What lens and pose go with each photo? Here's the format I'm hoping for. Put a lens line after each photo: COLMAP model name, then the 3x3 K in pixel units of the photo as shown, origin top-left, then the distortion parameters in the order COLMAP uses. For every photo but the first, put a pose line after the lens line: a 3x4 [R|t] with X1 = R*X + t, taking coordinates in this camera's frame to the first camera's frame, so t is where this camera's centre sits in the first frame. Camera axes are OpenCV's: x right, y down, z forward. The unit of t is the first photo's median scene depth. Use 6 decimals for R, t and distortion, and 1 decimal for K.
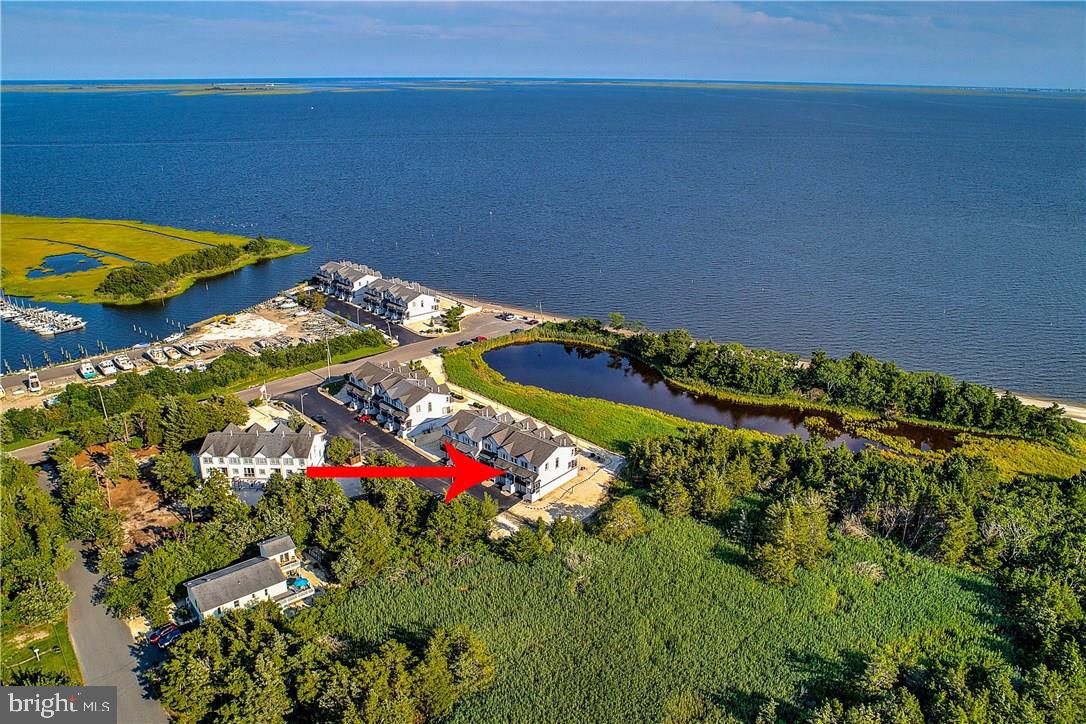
lens RADIAL K [[785.0, 0, 542.1], [0, 785.0, 359.0], [0, 0, 1]] dist [-0.083265, 0.049840]
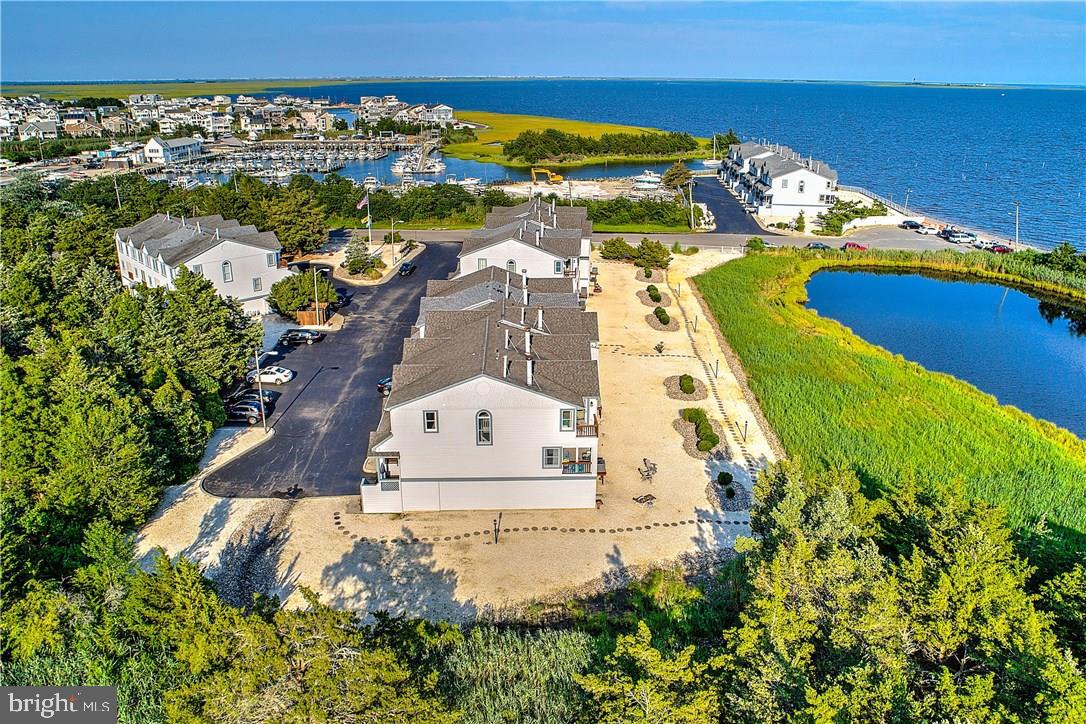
lens RADIAL K [[785.0, 0, 543.6], [0, 785.0, 360.9], [0, 0, 1]] dist [-0.083265, 0.049840]
pose [[0.674599, 0.249600, -0.694705, 0.182684], [-0.252559, 0.962347, 0.100511, 0.054302], [0.693635, 0.107649, 0.712237, 0.607085]]
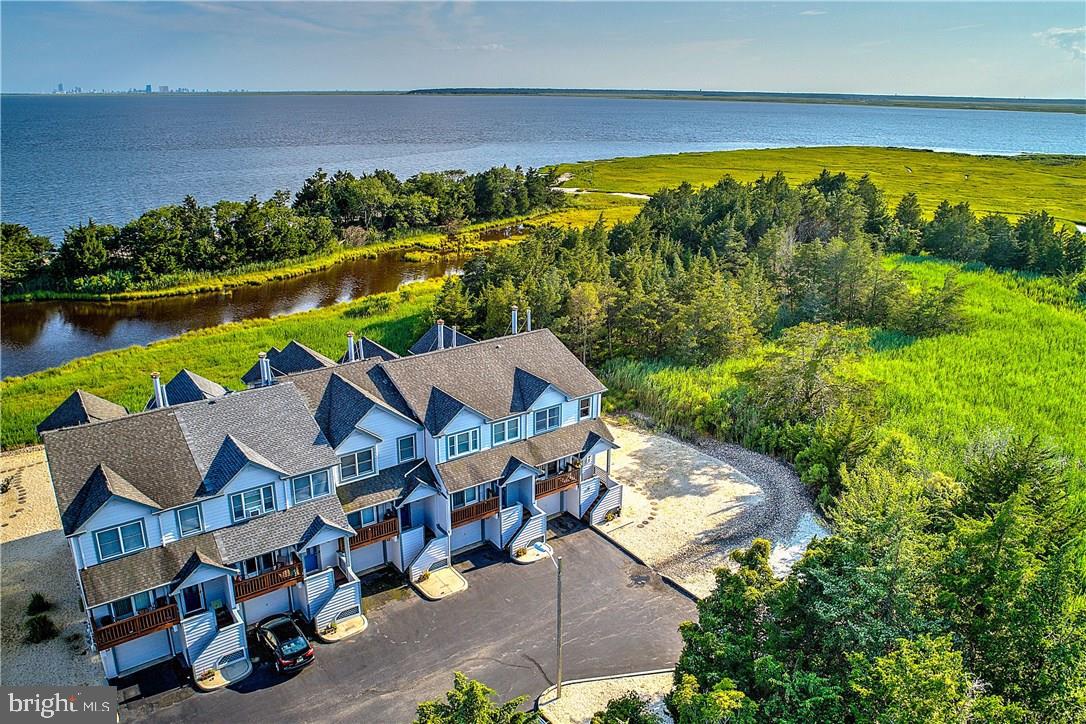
lens RADIAL K [[785.0, 0, 544.1], [0, 785.0, 358.6], [0, 0, 1]] dist [-0.083265, 0.049840]
pose [[0.231023, -0.322847, 0.917822, -0.206091], [0.330160, 0.913381, 0.238181, 0.036283], [-0.915217, 0.248003, 0.317603, 0.682815]]
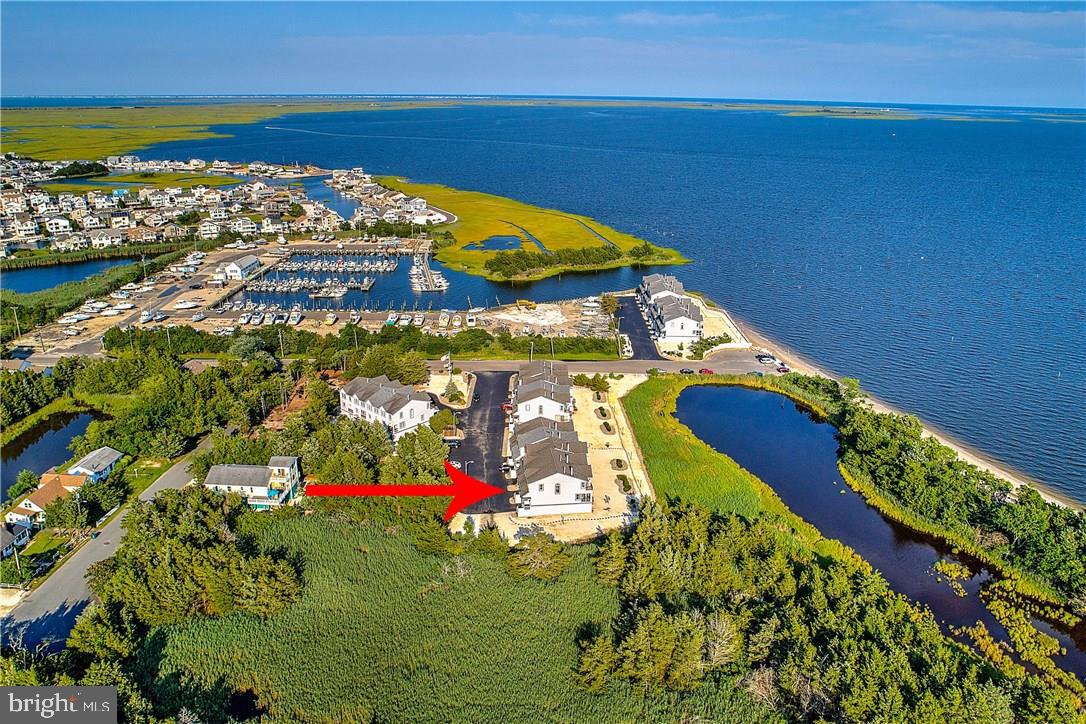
lens RADIAL K [[785.0, 0, 541.4], [0, 785.0, 363.3], [0, 0, 1]] dist [-0.083265, 0.049840]
pose [[0.736598, 0.223108, -0.638471, 0.451809], [-0.237488, 0.969233, 0.064702, -0.058895], [0.633263, 0.103970, 0.766921, 0.169505]]
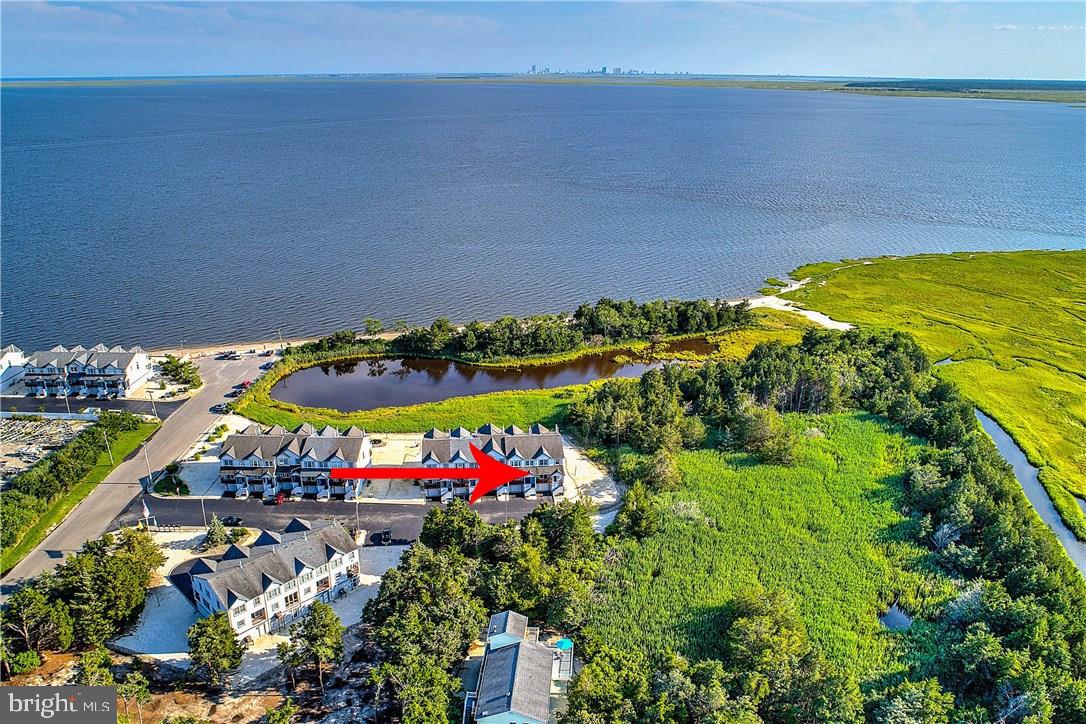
lens RADIAL K [[785.0, 0, 542.6], [0, 785.0, 361.4], [0, 0, 1]] dist [-0.083265, 0.049840]
pose [[0.690933, -0.259727, 0.674650, -0.496106], [0.250926, 0.961373, 0.113127, -0.075414], [-0.677973, 0.091124, 0.729417, 0.201100]]
